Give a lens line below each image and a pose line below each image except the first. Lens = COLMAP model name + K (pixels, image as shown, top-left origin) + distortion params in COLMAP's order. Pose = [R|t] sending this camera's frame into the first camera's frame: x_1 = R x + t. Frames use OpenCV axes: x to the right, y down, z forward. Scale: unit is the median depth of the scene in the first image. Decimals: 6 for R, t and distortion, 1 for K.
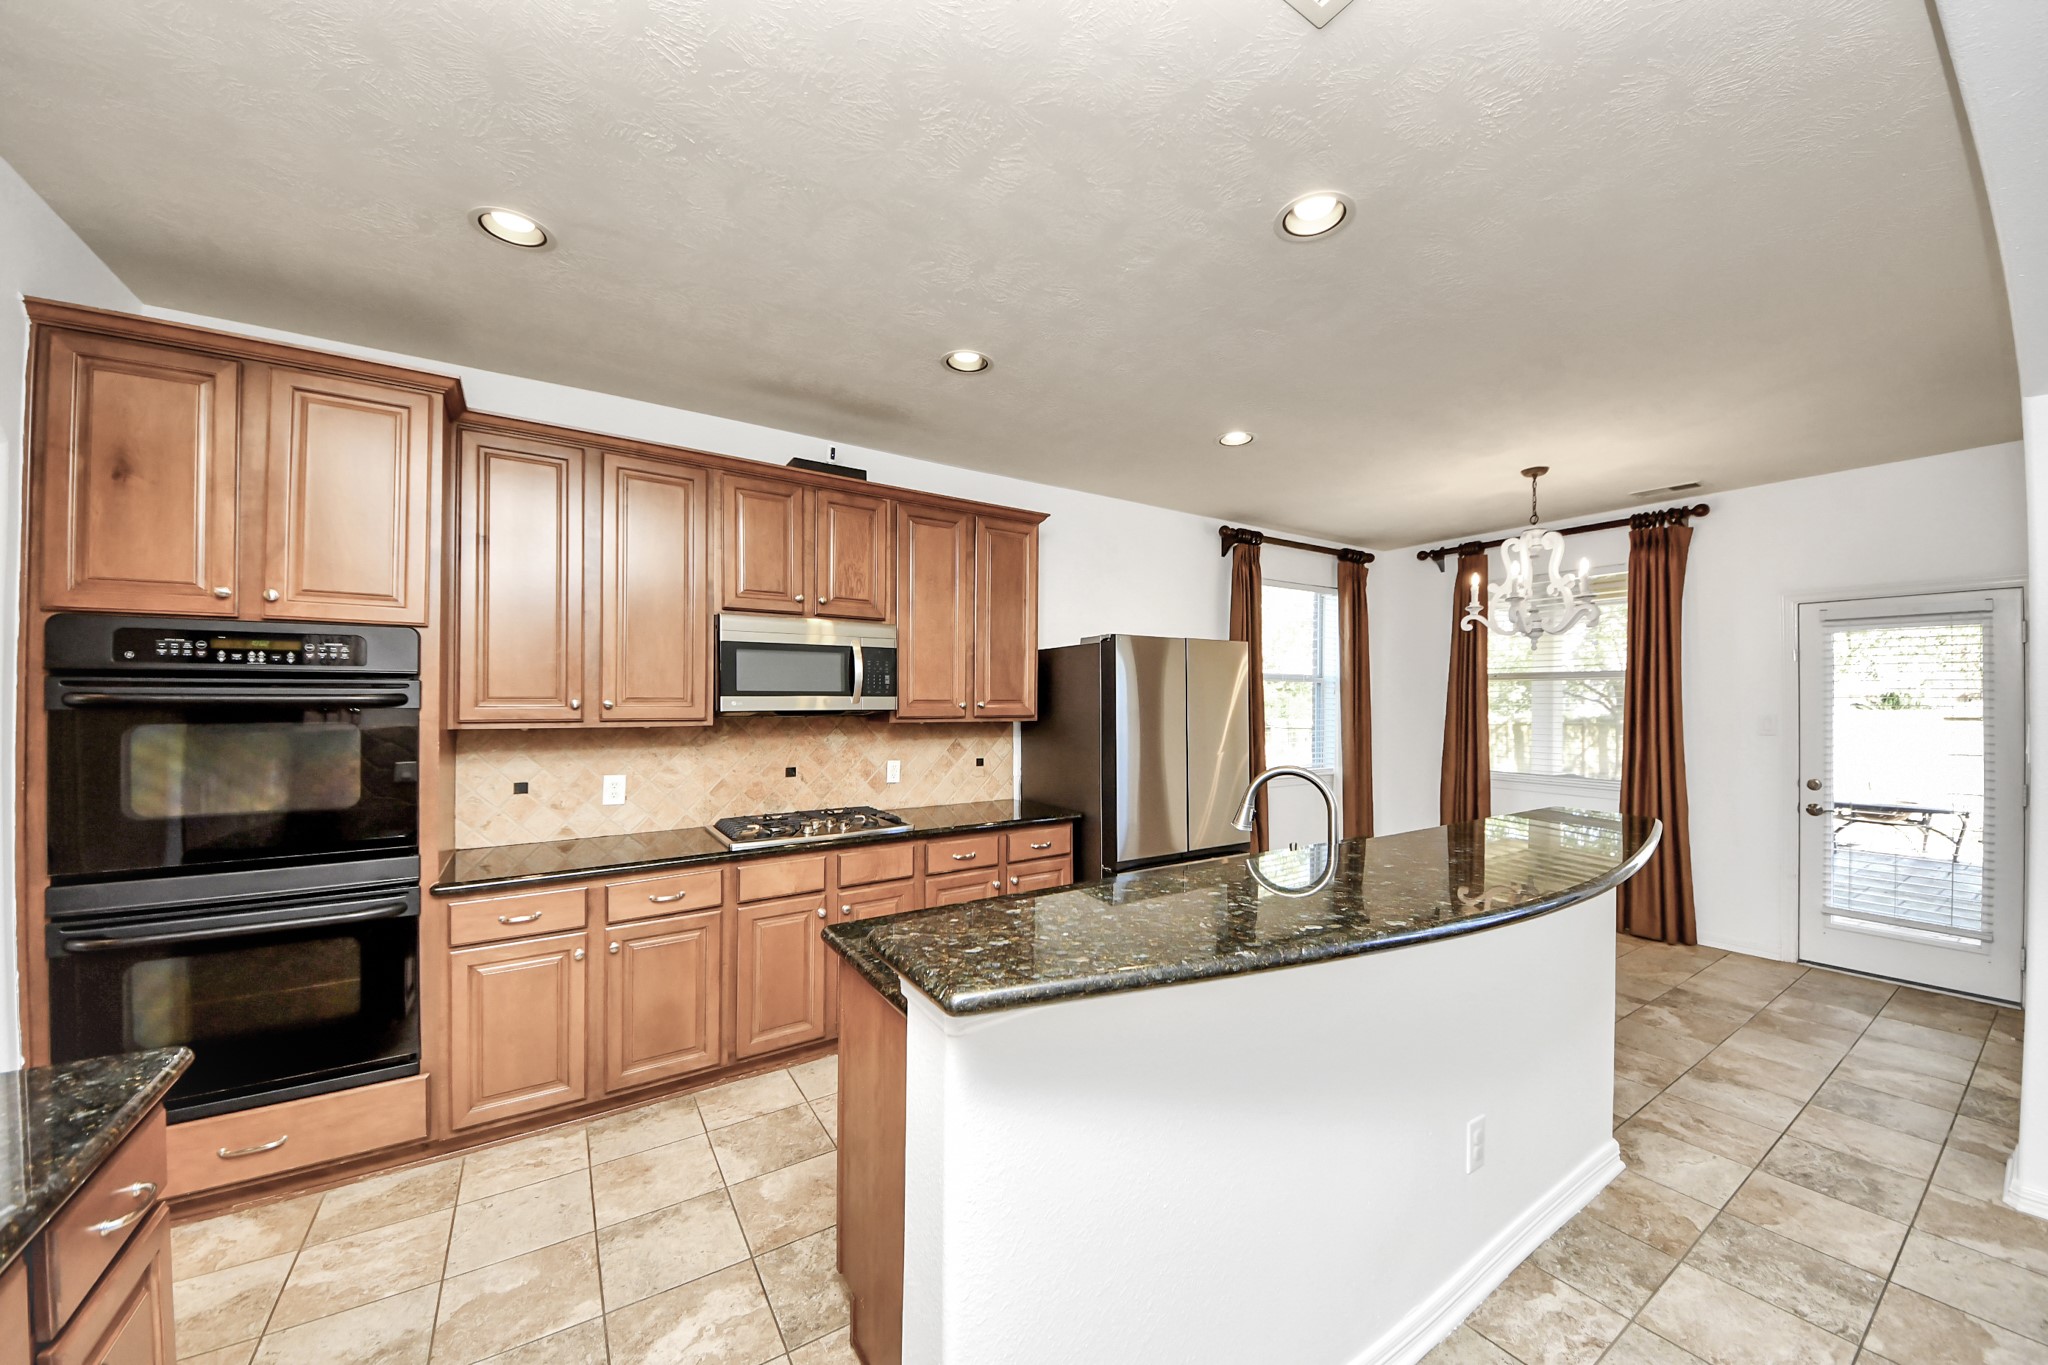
lens RADIAL K [[729.4, 0, 1030.7], [0, 729.4, 697.3], [0, 0, 1]] dist [0.022180, -0.017483]
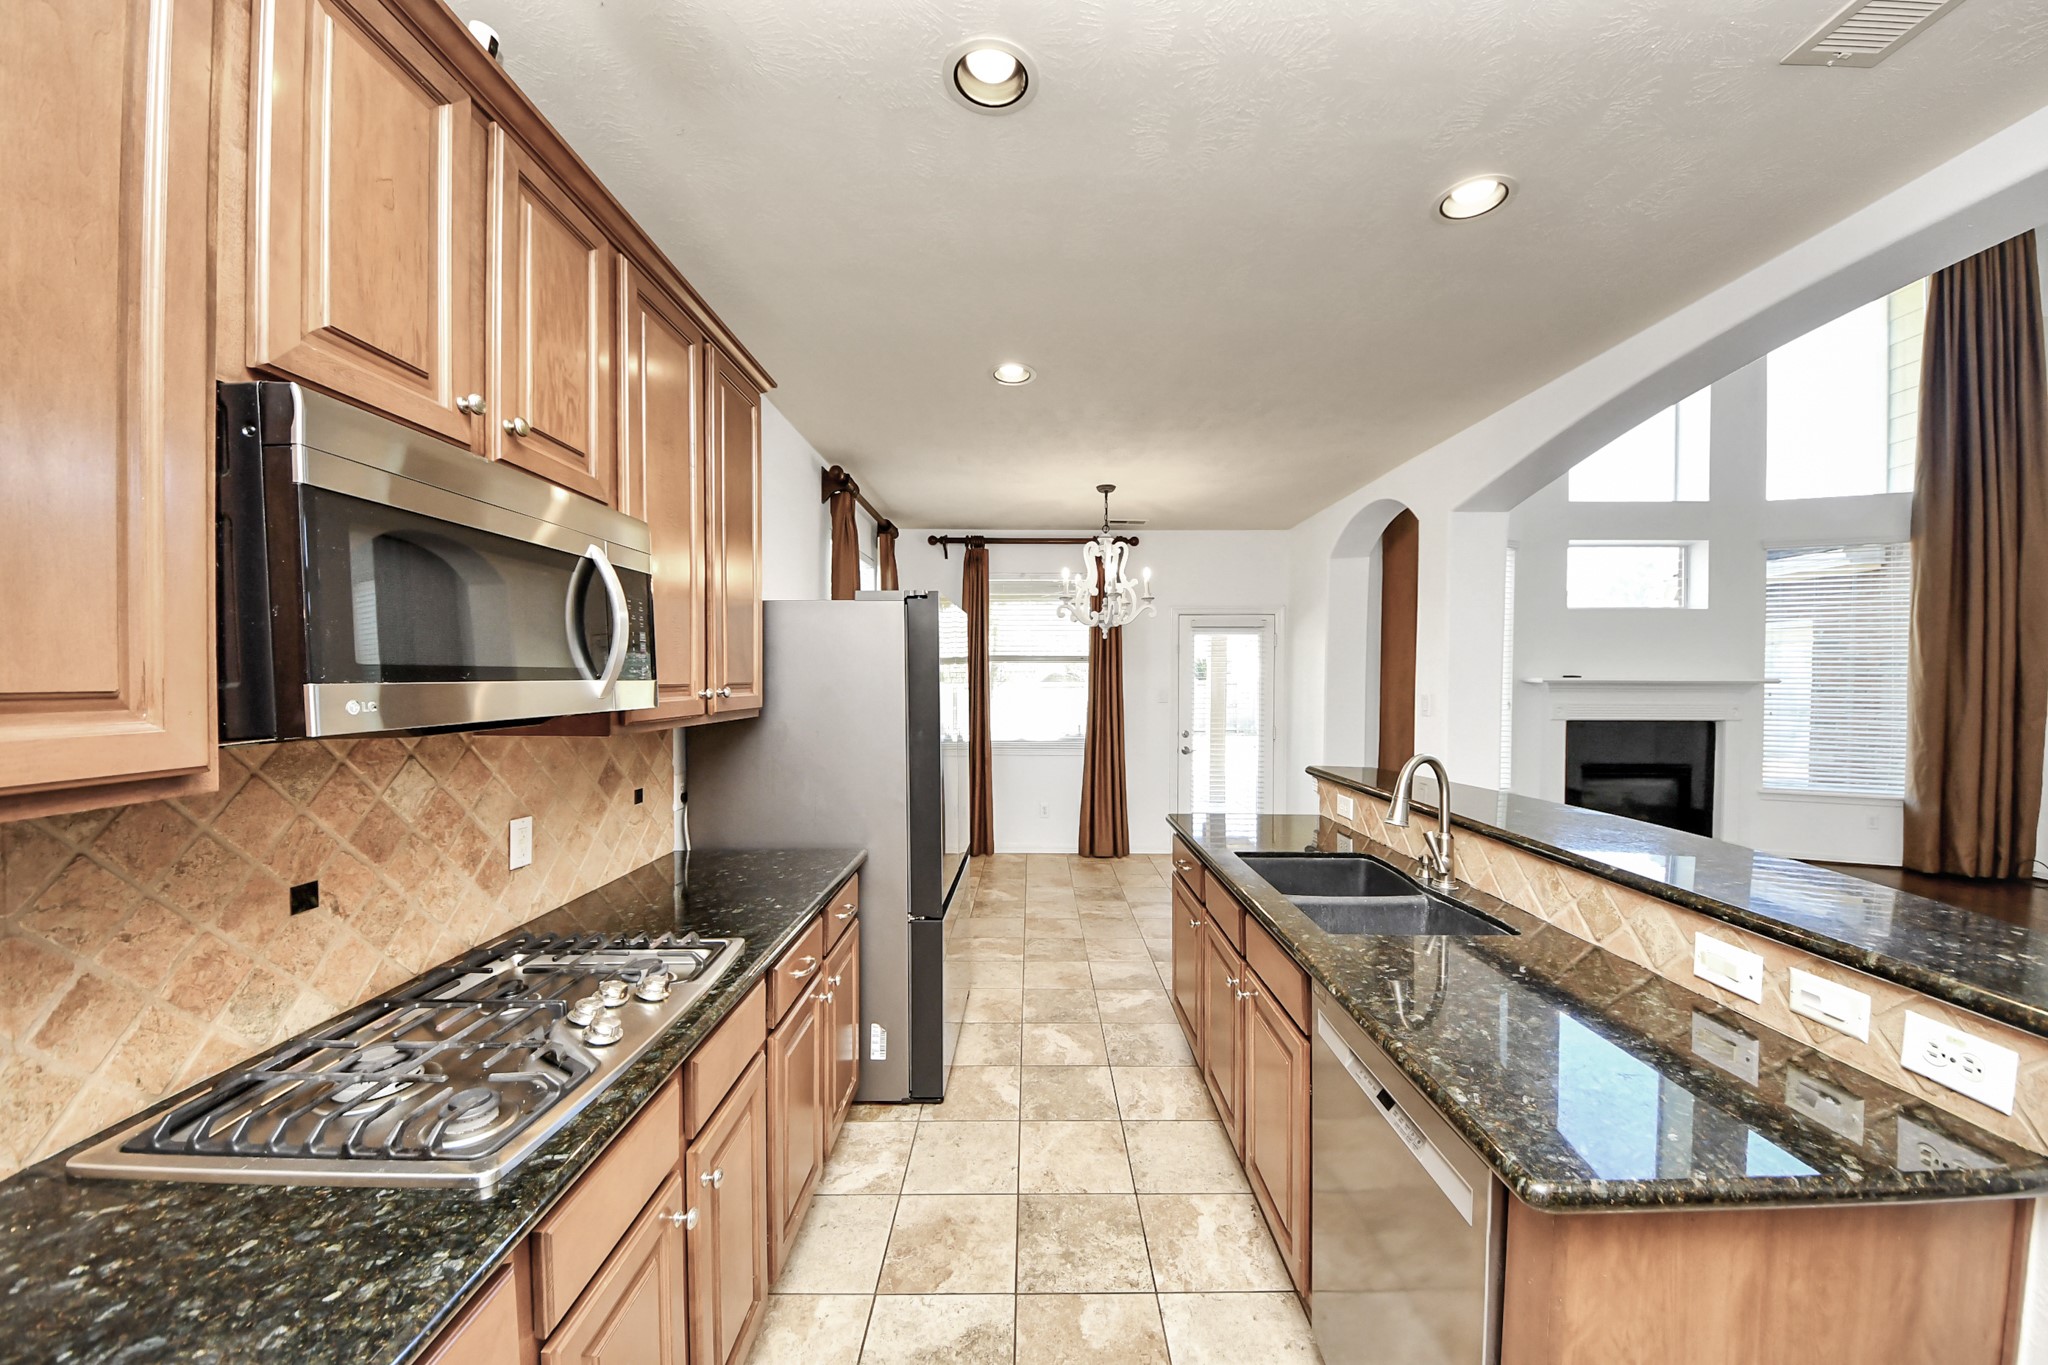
lens RADIAL K [[729.4, 0, 1030.7], [0, 729.4, 697.3], [0, 0, 1]] dist [0.022180, -0.017483]
pose [[0.548930, -0.023736, 0.835531, -0.397188], [-0.004290, 0.999504, 0.031213, -0.005438], [-0.835857, -0.020718, 0.548555, 0.476463]]
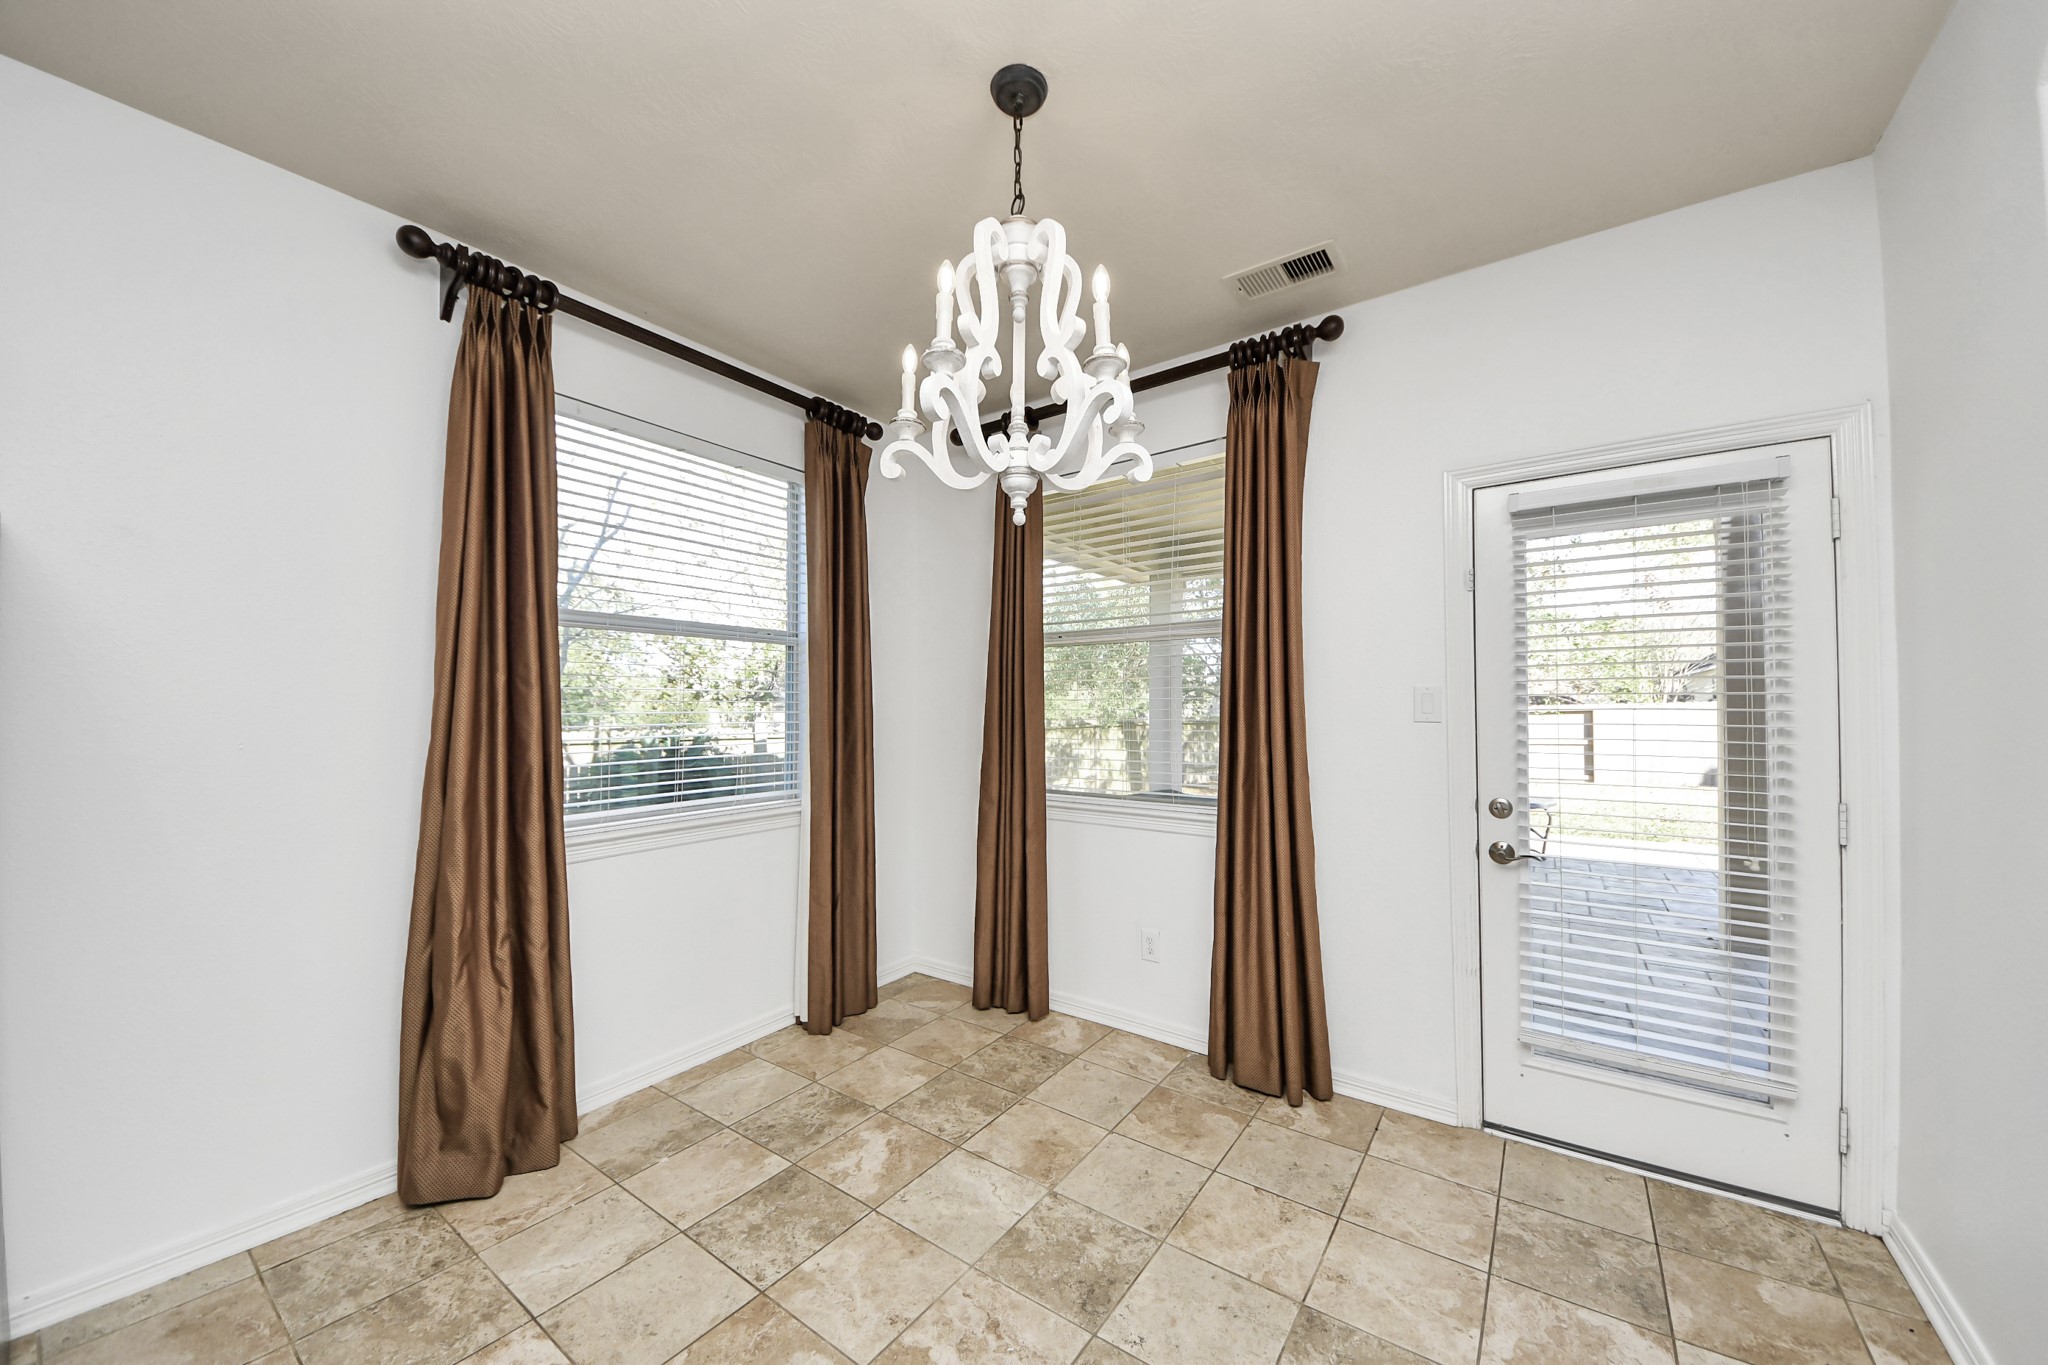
lens RADIAL K [[709.5, 0, 1041.9], [0, 709.5, 691.9], [0, 0, 1]] dist [0.006632, -0.012081]
pose [[0.929513, -0.000279, 0.368790, 0.589763], [0.006492, 0.999857, -0.015607, 0.039845], [-0.368733, 0.016901, 0.929382, 0.674744]]
